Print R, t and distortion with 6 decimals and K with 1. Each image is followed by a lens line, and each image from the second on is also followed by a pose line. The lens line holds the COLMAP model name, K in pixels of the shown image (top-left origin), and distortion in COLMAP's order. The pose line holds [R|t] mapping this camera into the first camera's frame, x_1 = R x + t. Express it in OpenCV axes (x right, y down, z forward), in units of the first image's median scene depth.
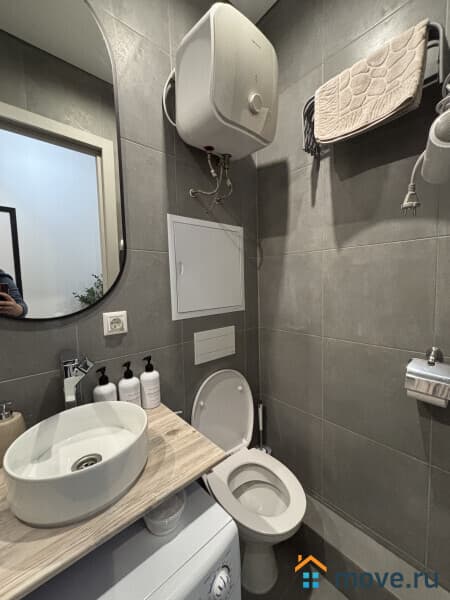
lens RADIAL K [[242.5, 0, 228.4], [0, 242.5, 299.5], [0, 0, 1]] dist [-0.001025, 0.000681]
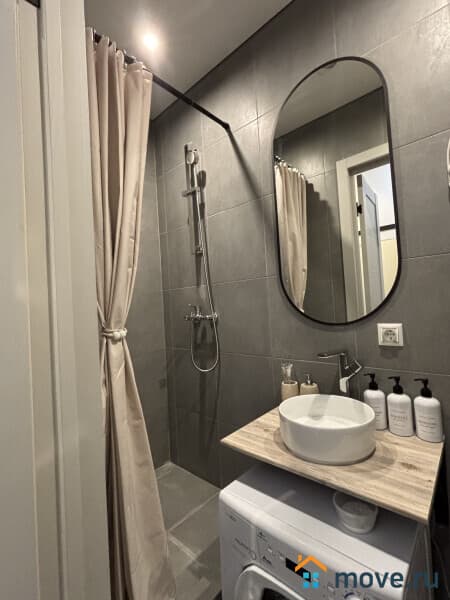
lens RADIAL K [[279.6, 0, 228.5], [0, 279.6, 301.0], [0, 0, 1]] dist [0.004872, -0.002362]
pose [[0.116716, -0.000348, -0.993165, 0.509960], [-0.017480, 0.999844, -0.002404, -0.023226], [0.993011, 0.017641, 0.116692, 0.165766]]
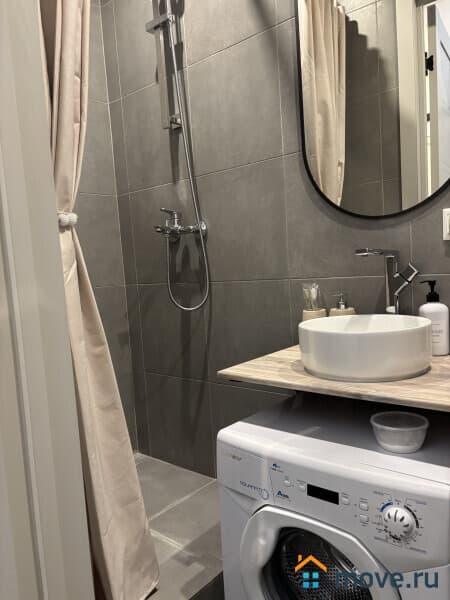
lens RADIAL K [[451.3, 0, 231.9], [0, 451.3, 309.3], [0, 0, 1]] dist [0.037268, -0.038880]
pose [[0.151071, 0.114239, -0.981900, 0.625668], [-0.011575, 0.993436, 0.113800, 0.169773], [0.988455, -0.005826, 0.151402, 0.127399]]
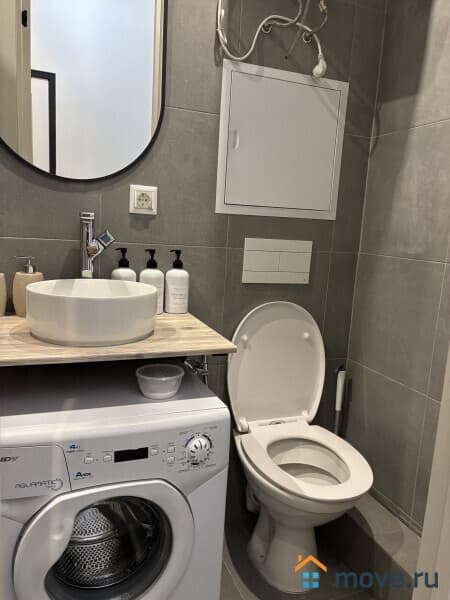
lens RADIAL K [[451.3, 0, 218.0], [0, 451.3, 302.8], [0, 0, 1]] dist [0.037268, -0.038880]
pose [[0.928711, 0.140510, -0.343150, 0.283820], [-0.107517, 0.987709, 0.113453, 0.200456], [0.354873, -0.068471, 0.932404, -0.297492]]
